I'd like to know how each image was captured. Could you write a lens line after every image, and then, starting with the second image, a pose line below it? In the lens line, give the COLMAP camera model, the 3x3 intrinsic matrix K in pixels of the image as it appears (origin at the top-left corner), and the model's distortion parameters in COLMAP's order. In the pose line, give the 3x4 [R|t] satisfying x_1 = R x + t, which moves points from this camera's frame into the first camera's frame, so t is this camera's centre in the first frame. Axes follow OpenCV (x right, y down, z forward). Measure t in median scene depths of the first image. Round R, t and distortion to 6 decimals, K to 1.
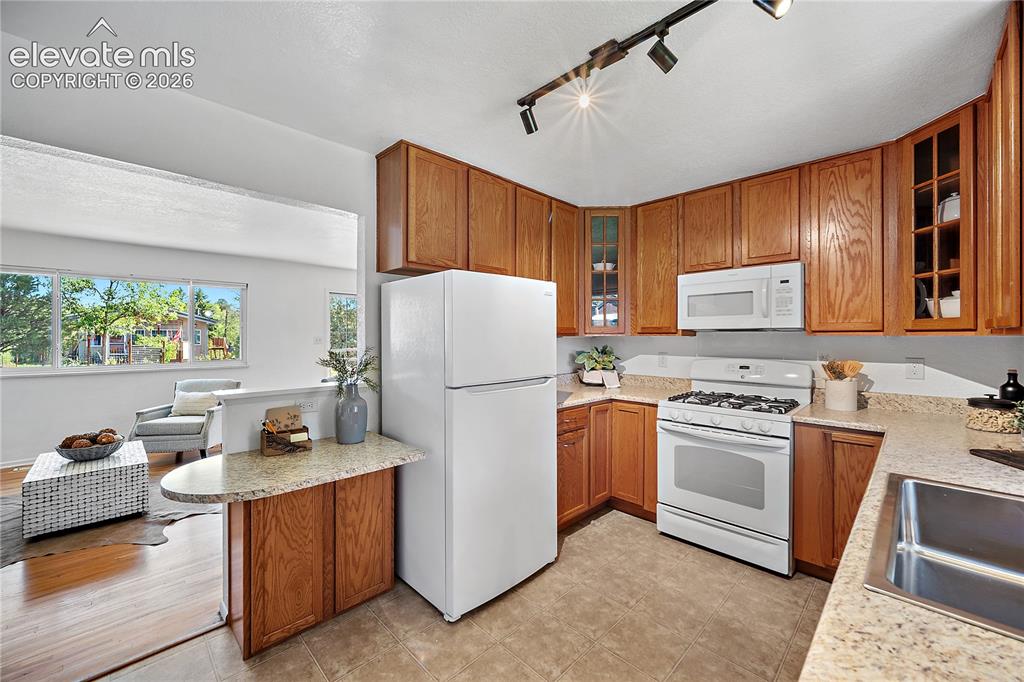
lens RADIAL K [[386.7, 0, 528.5], [0, 386.7, 338.5], [0, 0, 1]] dist [-0.002799, -0.000683]
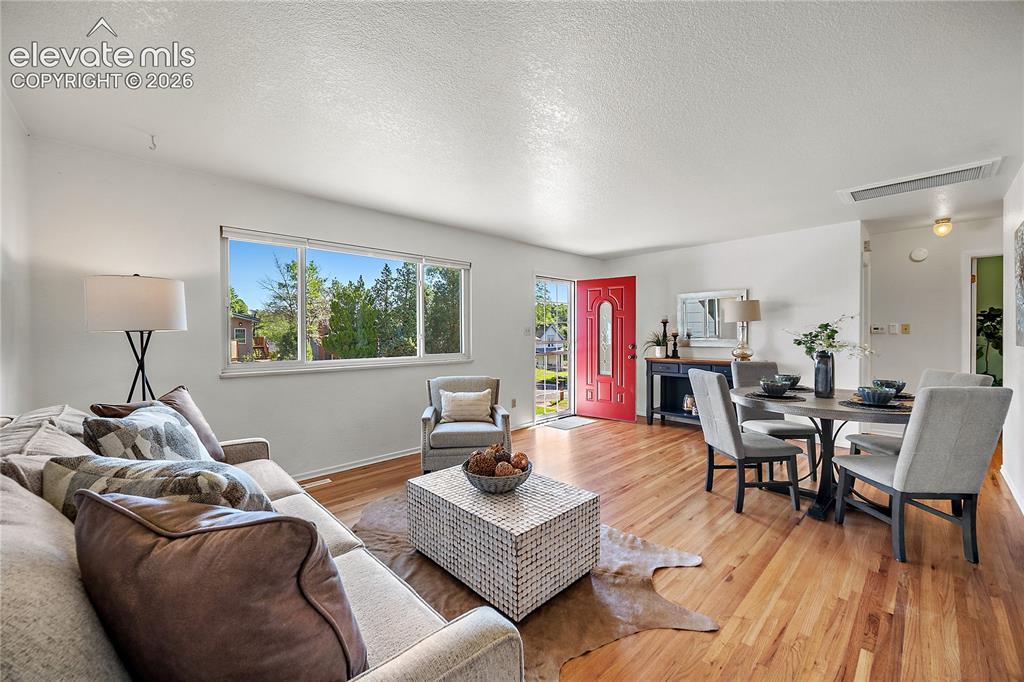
lens RADIAL K [[386.7, 0, 514.3], [0, 386.7, 338.0], [0, 0, 1]] dist [-0.002799, -0.000683]
pose [[0.999181, -0.006718, -0.039892, -0.780703], [0.006830, 0.999973, 0.002671, 0.026193], [0.039873, -0.002941, 0.999200, 0.214234]]
